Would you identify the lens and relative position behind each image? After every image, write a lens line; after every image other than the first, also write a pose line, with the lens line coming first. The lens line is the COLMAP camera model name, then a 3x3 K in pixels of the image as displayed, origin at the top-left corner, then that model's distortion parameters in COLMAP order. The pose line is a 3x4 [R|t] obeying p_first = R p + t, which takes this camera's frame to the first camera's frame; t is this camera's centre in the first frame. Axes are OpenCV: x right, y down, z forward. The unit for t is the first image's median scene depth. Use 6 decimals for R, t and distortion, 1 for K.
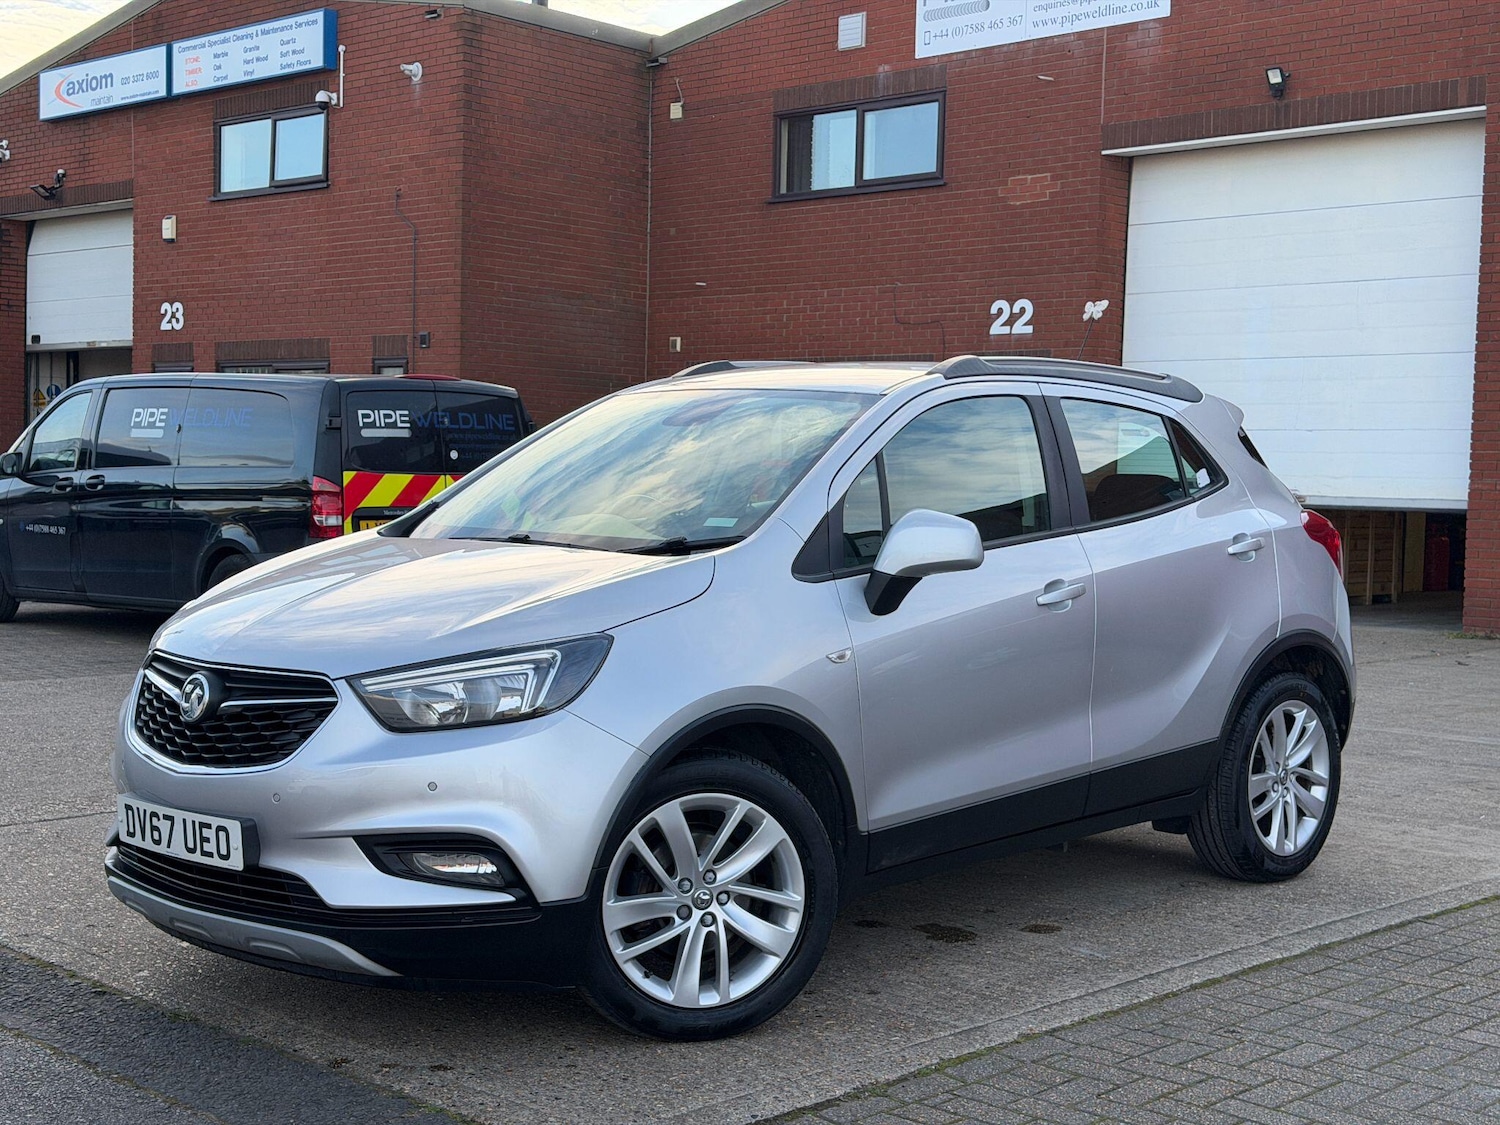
lens RADIAL K [[2081.3, 0, 745.0], [0, 2081.3, 571.3], [0, 0, 1]] dist [0.192749, -0.424398]
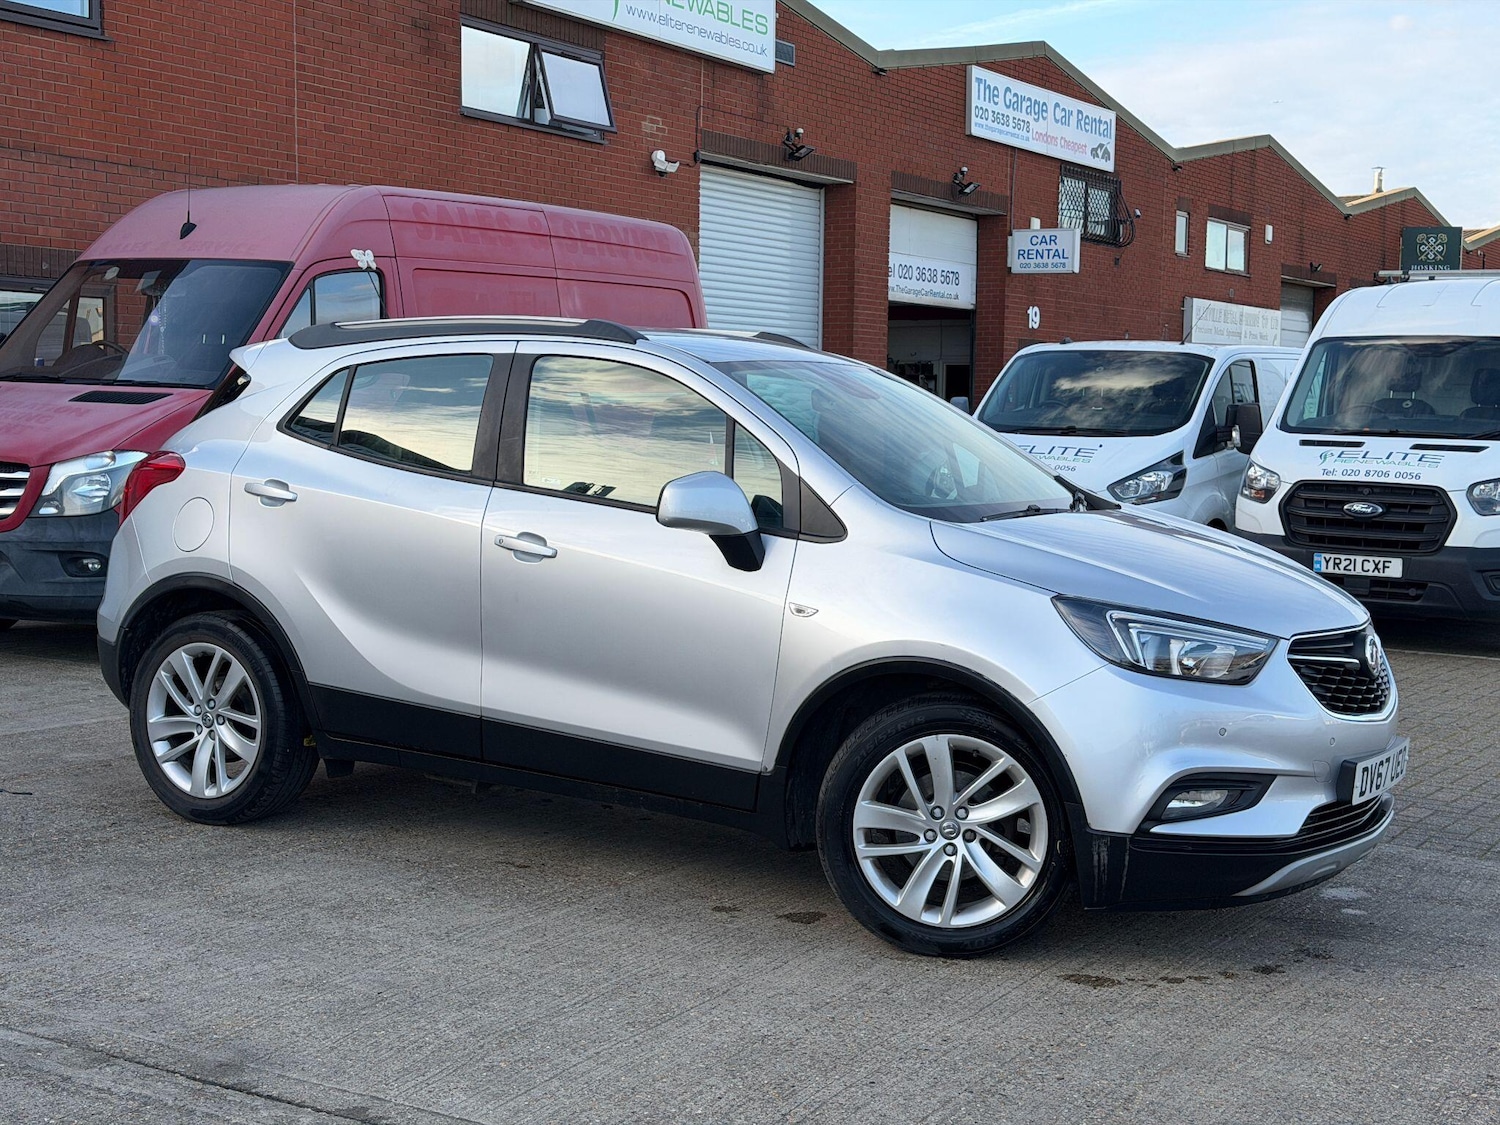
lens RADIAL K [[2081.3, 0, 745.0], [0, 2081.3, 571.3], [0, 0, 1]] dist [0.192749, -0.424398]
pose [[-0.213357, -0.107048, 0.971092, -0.954279], [0.029155, 0.992839, 0.115850, -0.095650], [-0.976539, 0.053030, -0.208708, 1.145928]]
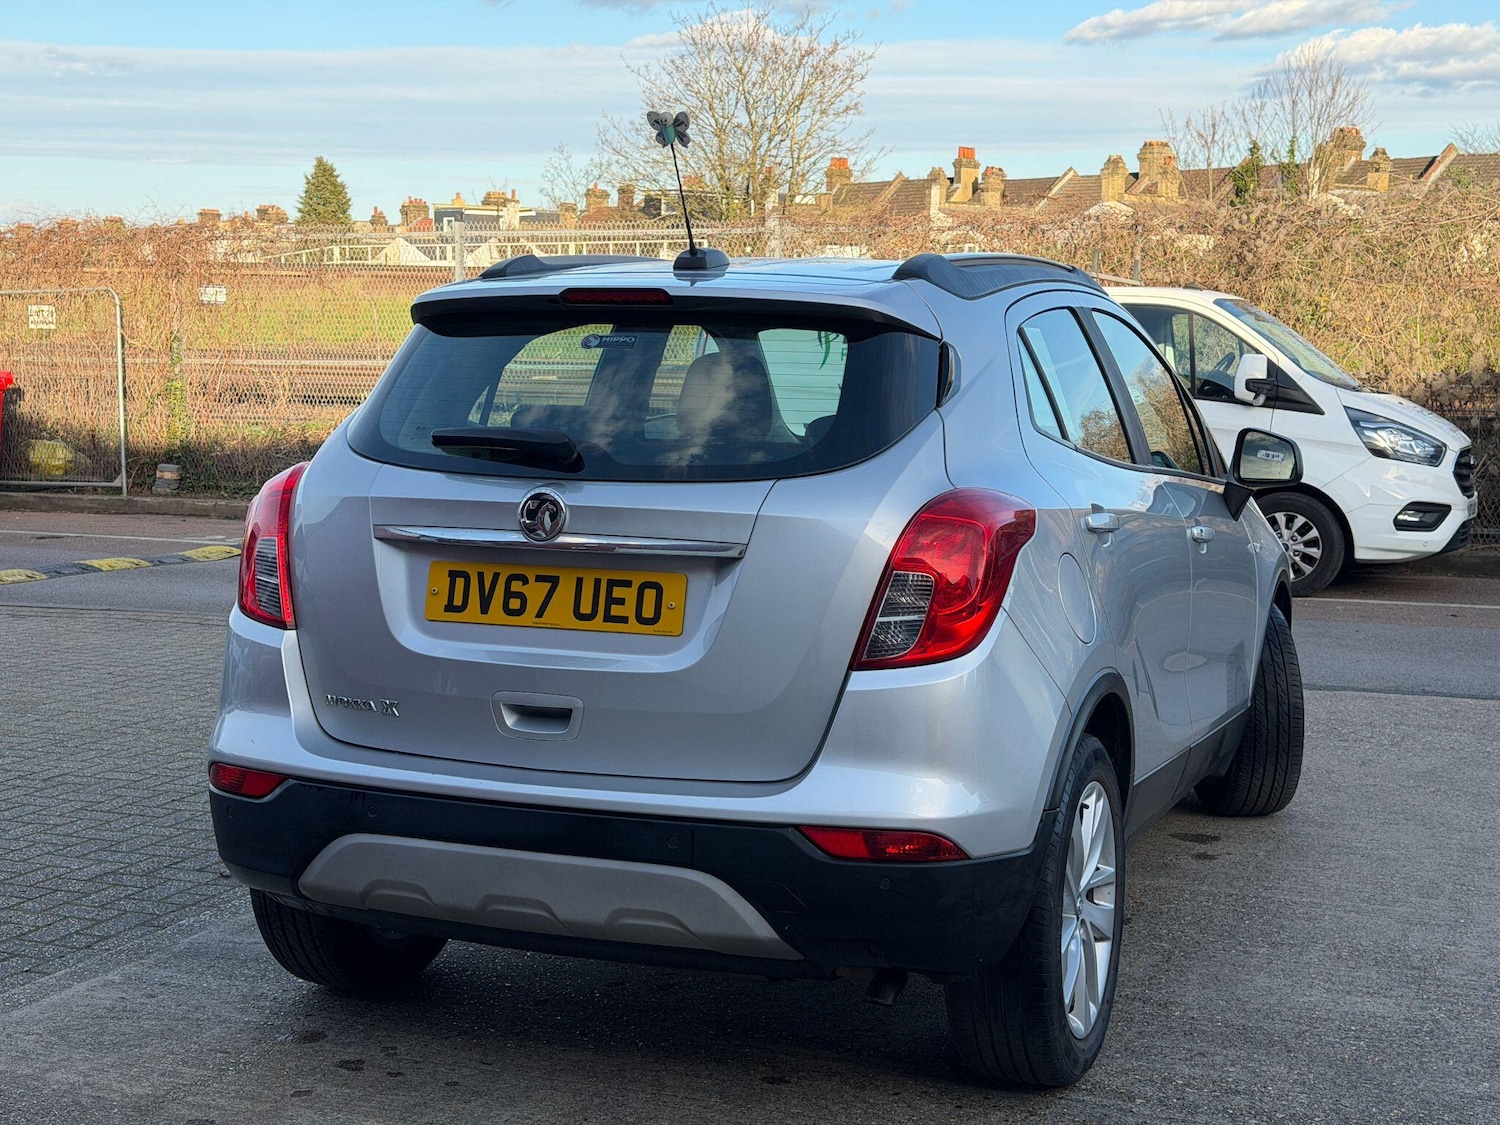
lens RADIAL K [[2090.9, 0, 743.6], [0, 2090.9, 568.0], [0, 0, 1]] dist [0.173933, -0.345158]
pose [[-0.927112, 0.011480, -0.374610, 0.400732], [-0.051943, 0.985949, 0.158767, -0.108693], [0.371168, 0.166653, -0.913488, 1.708472]]
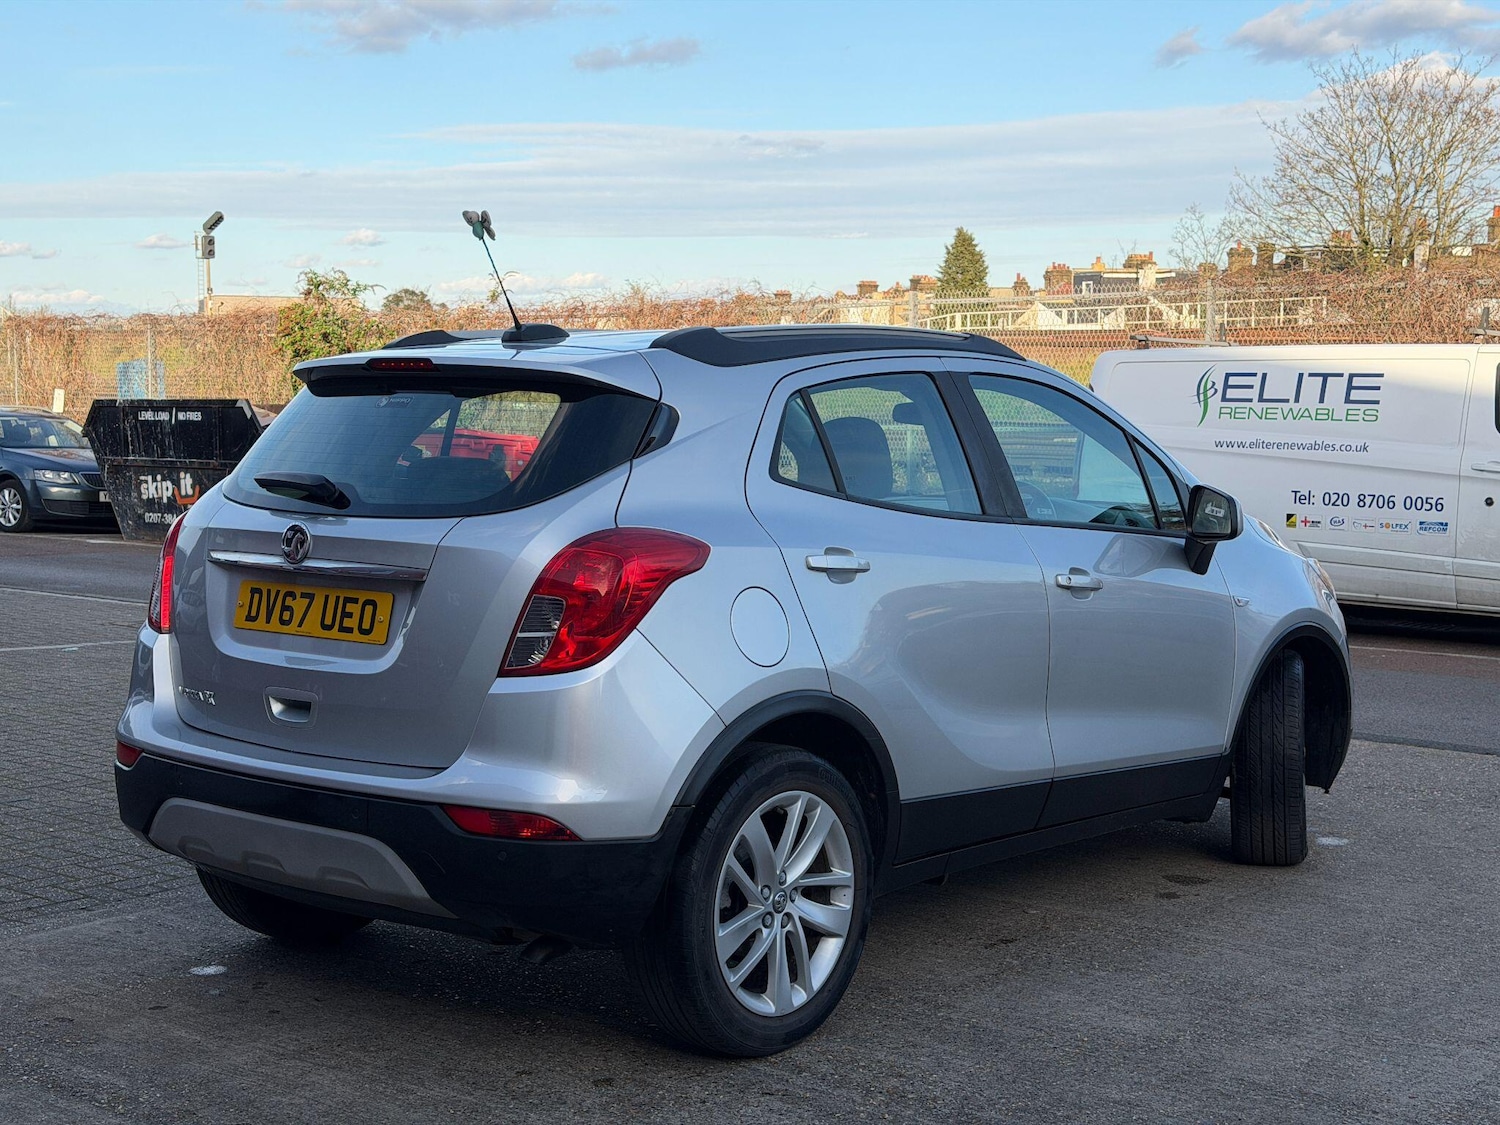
lens RADIAL K [[2081.3, 0, 745.0], [0, 2081.3, 571.3], [0, 0, 1]] dist [0.192749, -0.424398]
pose [[-0.996951, -0.020586, -0.075264, 0.142323], [-0.031331, 0.989010, 0.144492, -0.125900], [0.071462, 0.146409, -0.986639, 1.866651]]
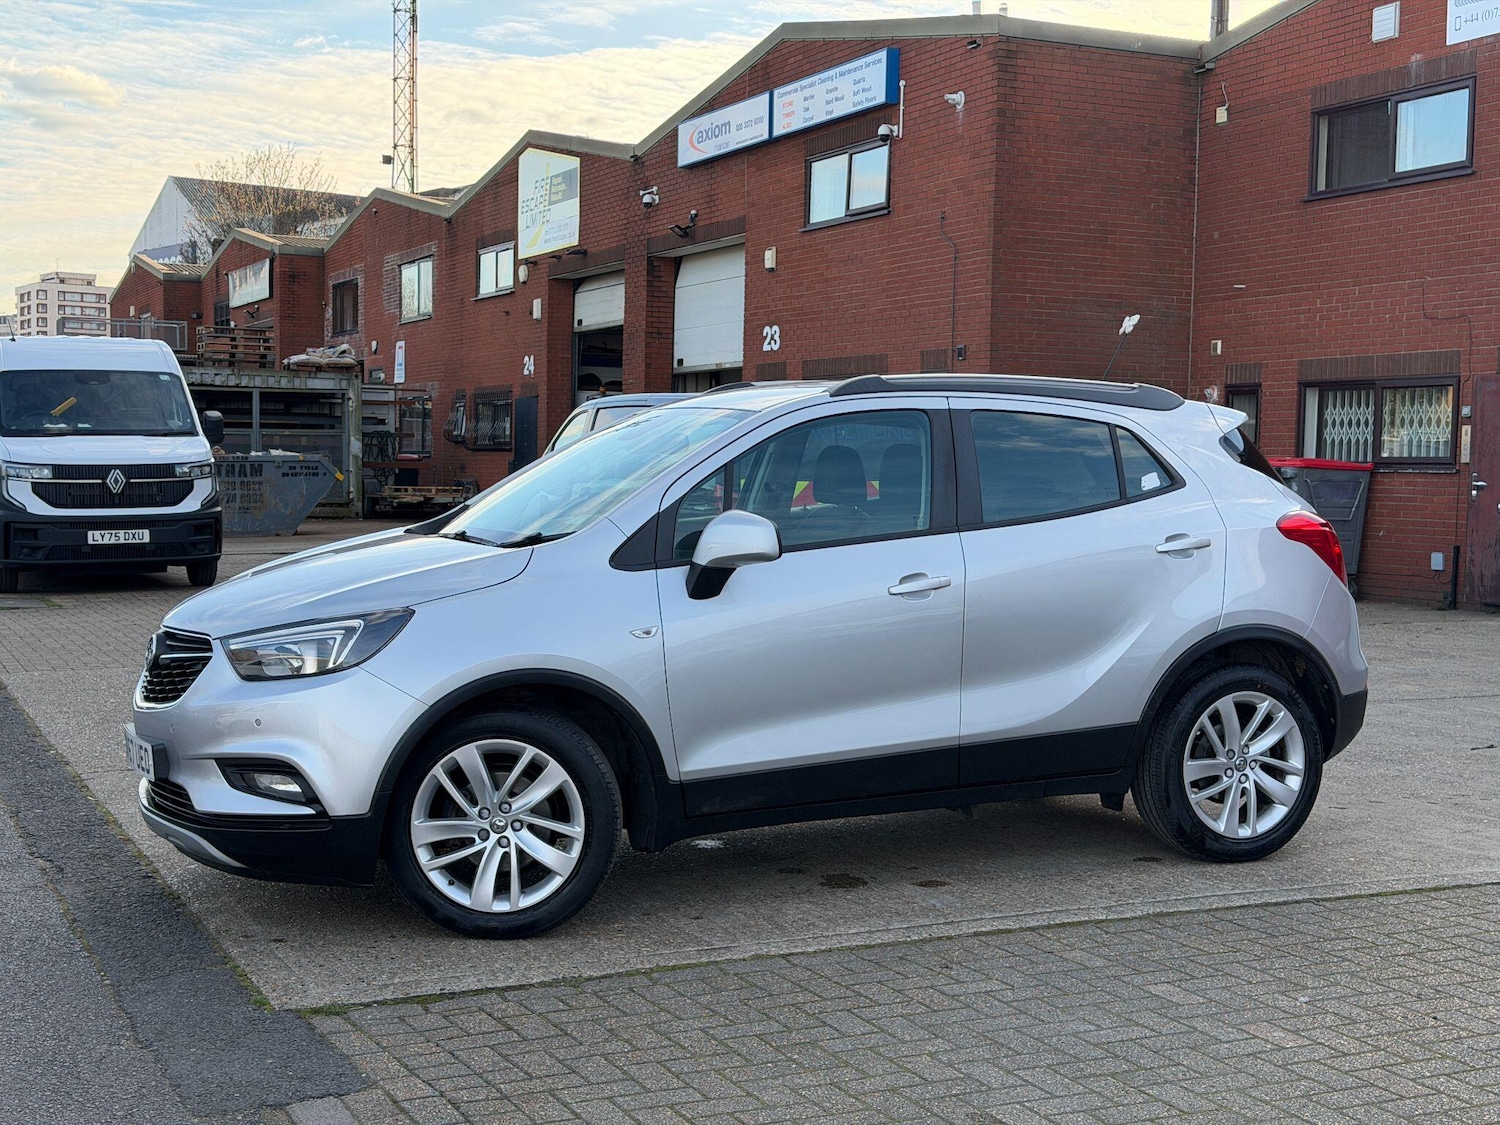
lens RADIAL K [[2081.3, 0, 745.0], [0, 2081.3, 571.3], [0, 0, 1]] dist [0.192749, -0.424398]
pose [[0.931957, 0.009404, -0.362447, 0.411133], [-0.010197, 0.999948, -0.000274, 0.004122], [0.362426, 0.003952, 0.932004, -0.073687]]
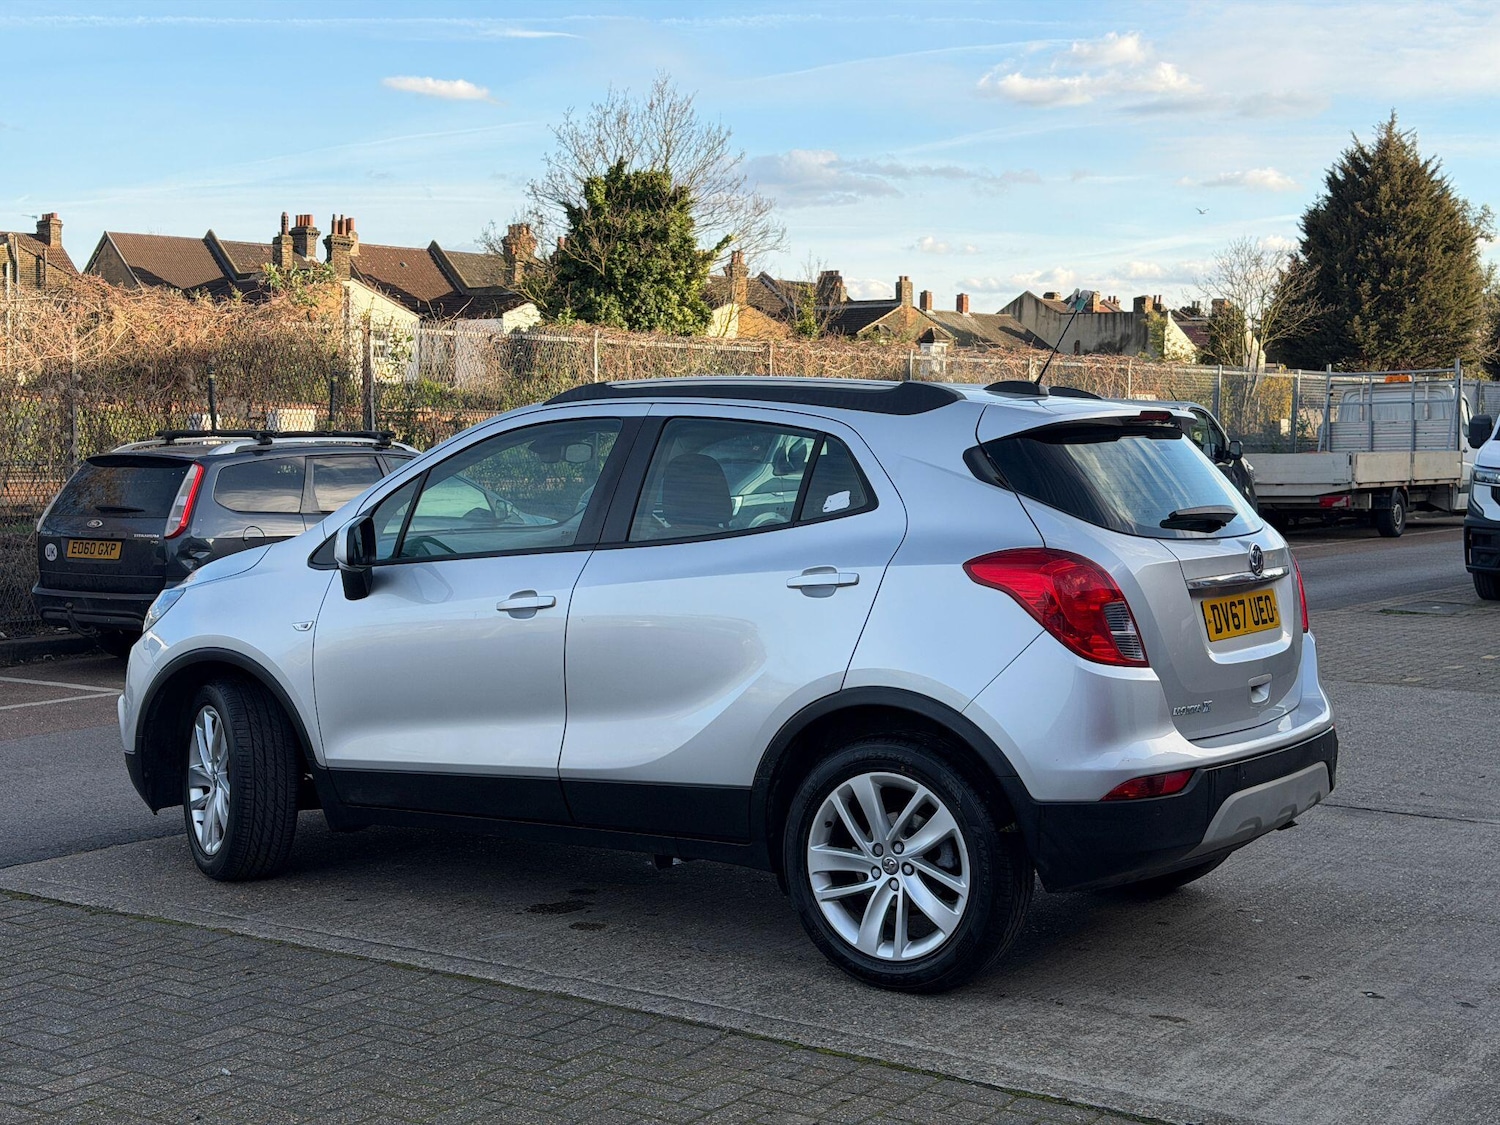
lens RADIAL K [[2090.9, 0, 743.6], [0, 2090.9, 568.0], [0, 0, 1]] dist [0.173933, -0.345158]
pose [[0.156880, 0.045730, -0.986558, 1.071862], [-0.058068, 0.997626, 0.037009, -0.046487], [0.985909, 0.051482, 0.159163, 0.817859]]
